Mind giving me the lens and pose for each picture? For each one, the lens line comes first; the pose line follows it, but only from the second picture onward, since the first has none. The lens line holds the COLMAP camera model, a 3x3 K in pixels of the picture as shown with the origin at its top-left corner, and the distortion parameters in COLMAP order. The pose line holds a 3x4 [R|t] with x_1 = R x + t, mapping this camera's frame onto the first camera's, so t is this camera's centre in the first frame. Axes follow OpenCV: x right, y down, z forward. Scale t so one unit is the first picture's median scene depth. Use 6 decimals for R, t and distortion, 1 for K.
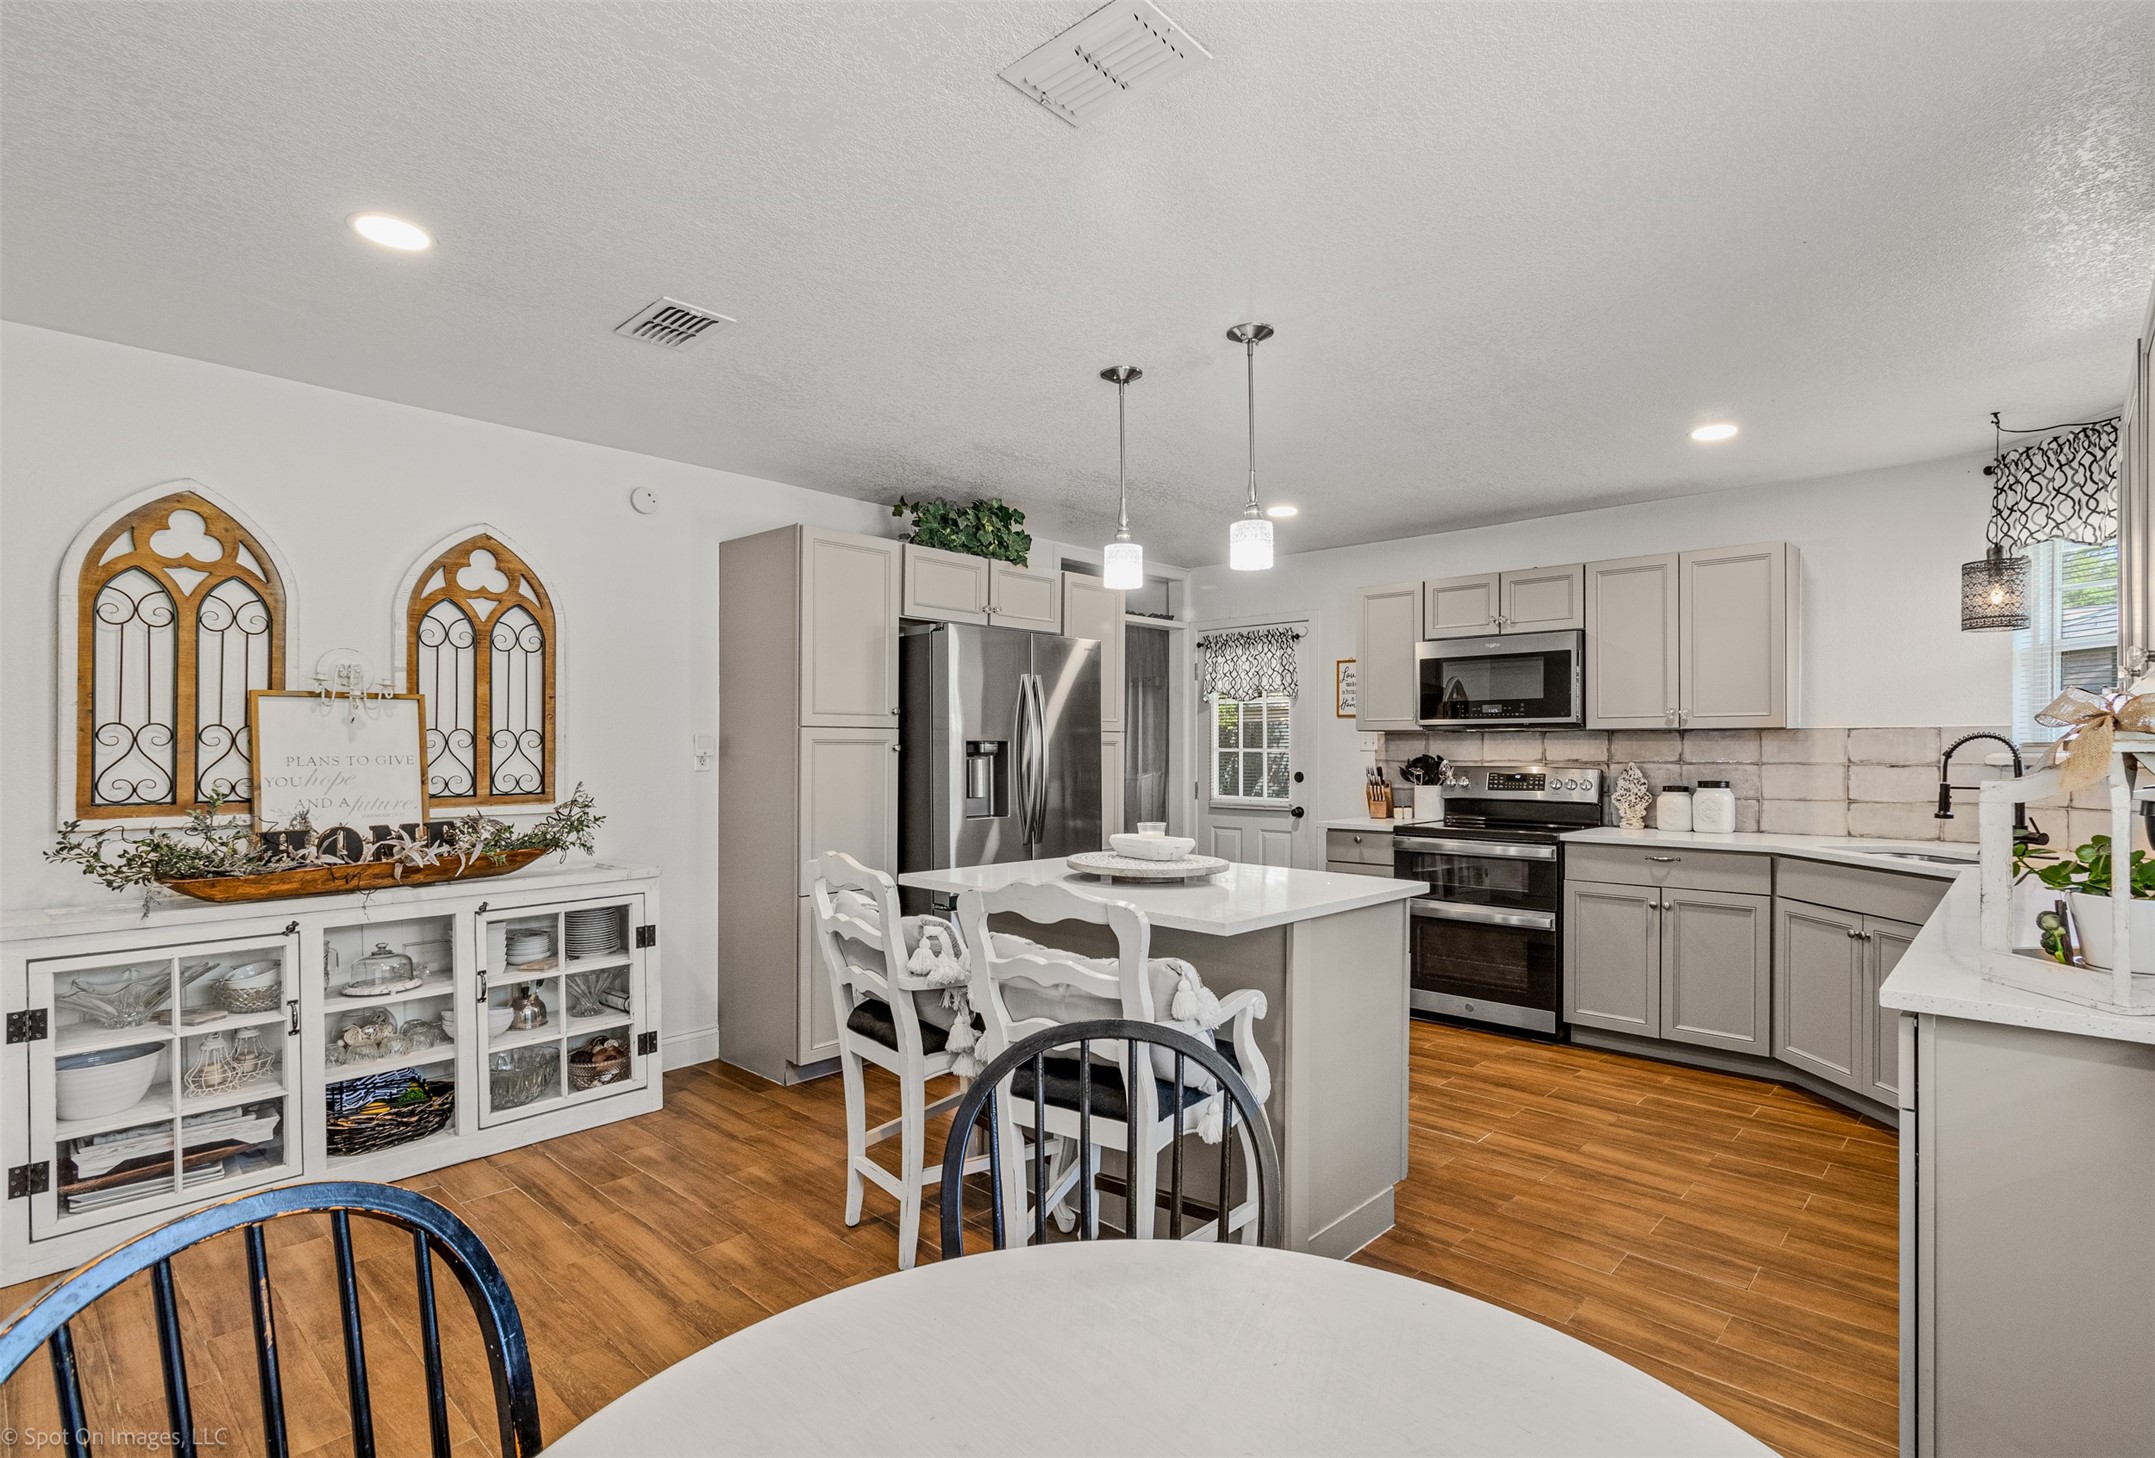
lens RADIAL K [[1042.9, 0, 1092.5], [0, 1042.9, 734.2], [0, 0, 1]] dist [0.013797, 0.000113]
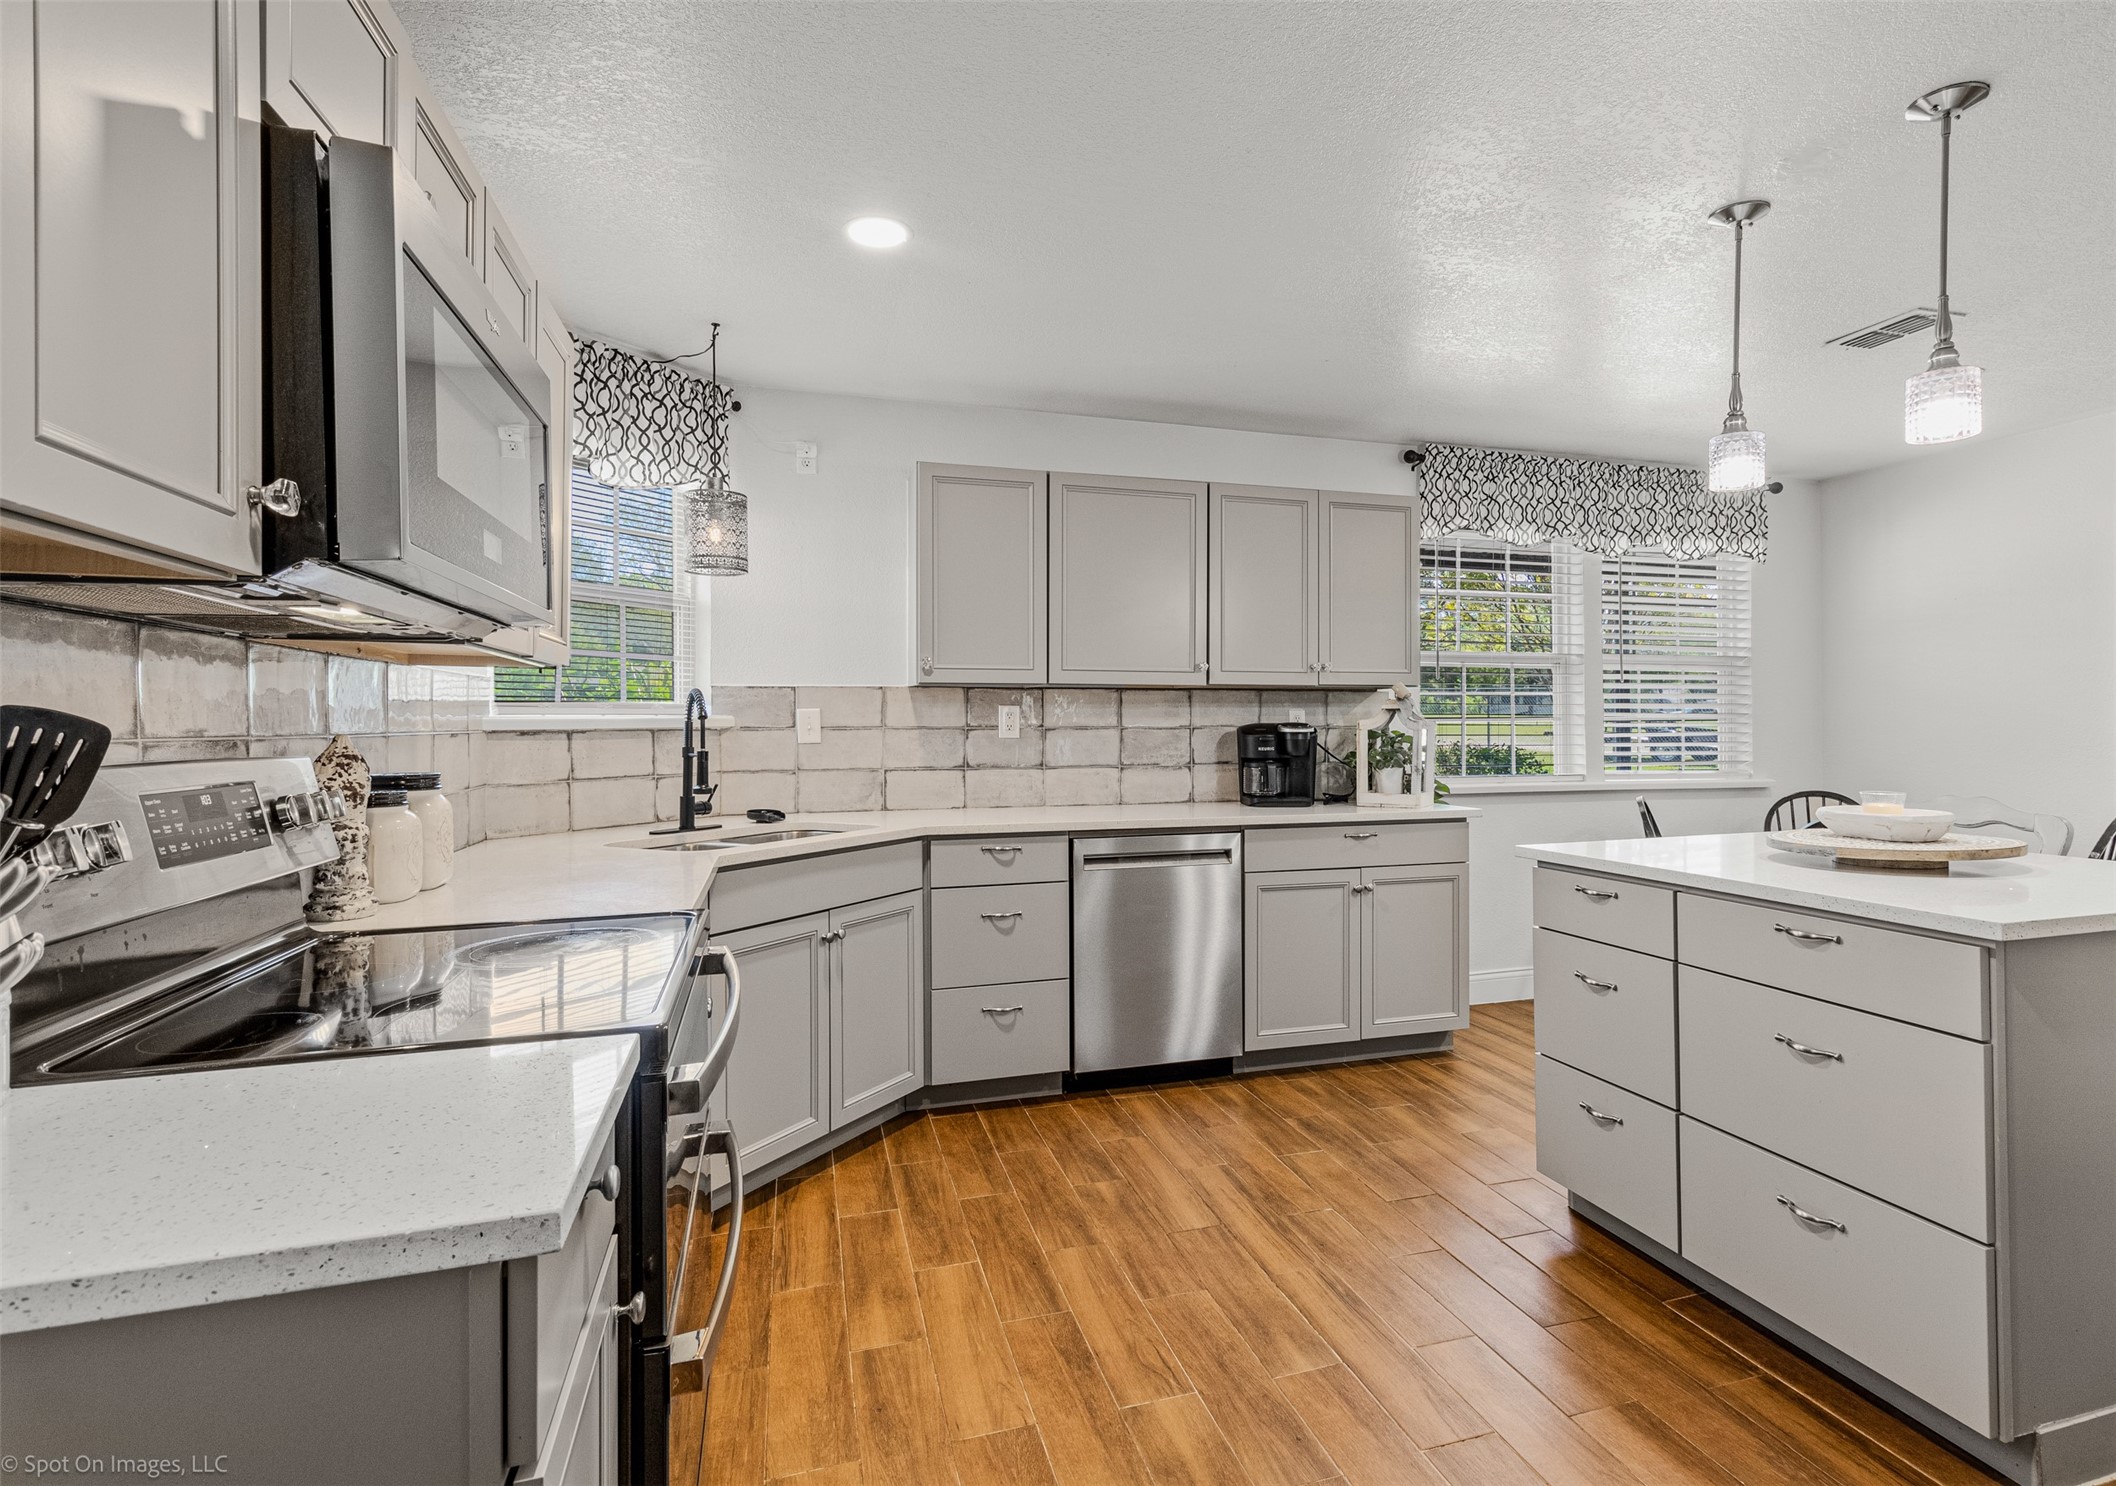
lens RADIAL K [[1092.0, 0, 1138.7], [0, 1092.0, 730.1], [0, 0, 1]] dist [0.004646, 0.000740]
pose [[-0.874071, 0.011835, 0.485653, 0.098175], [0.012347, 0.999921, -0.002146, 0.033041], [-0.485640, 0.004120, -0.874149, 1.333816]]
